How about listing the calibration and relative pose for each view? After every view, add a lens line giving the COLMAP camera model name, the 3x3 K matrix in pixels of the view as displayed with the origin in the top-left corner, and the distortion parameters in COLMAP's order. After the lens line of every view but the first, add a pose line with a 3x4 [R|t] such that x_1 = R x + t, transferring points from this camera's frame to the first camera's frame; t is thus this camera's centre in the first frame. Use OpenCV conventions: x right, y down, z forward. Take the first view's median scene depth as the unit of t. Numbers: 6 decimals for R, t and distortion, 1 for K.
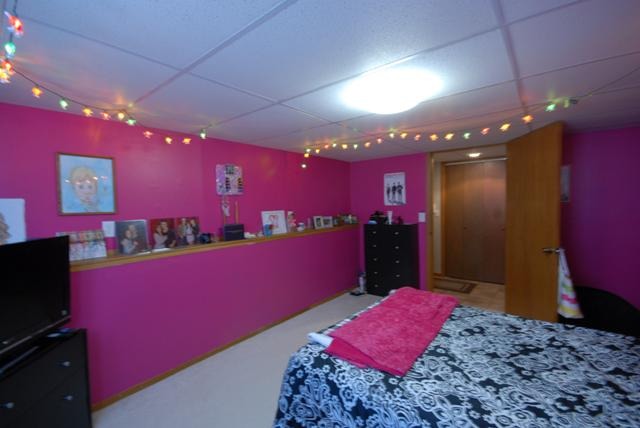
lens RADIAL K [[282.1, 0, 317.6], [0, 282.1, 215.9], [0, 0, 1]] dist [0.020911, -0.017670]
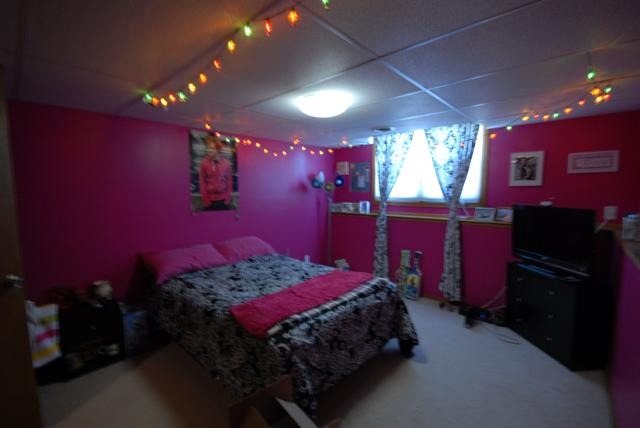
lens RADIAL K [[282.1, 0, 317.6], [0, 282.1, 215.9], [0, 0, 1]] dist [0.020911, -0.017670]
pose [[-0.998906, 0.008081, 0.046055, 0.301319], [0.014108, 0.991136, 0.132098, -0.133823], [-0.044579, 0.132604, -0.990166, 2.843864]]
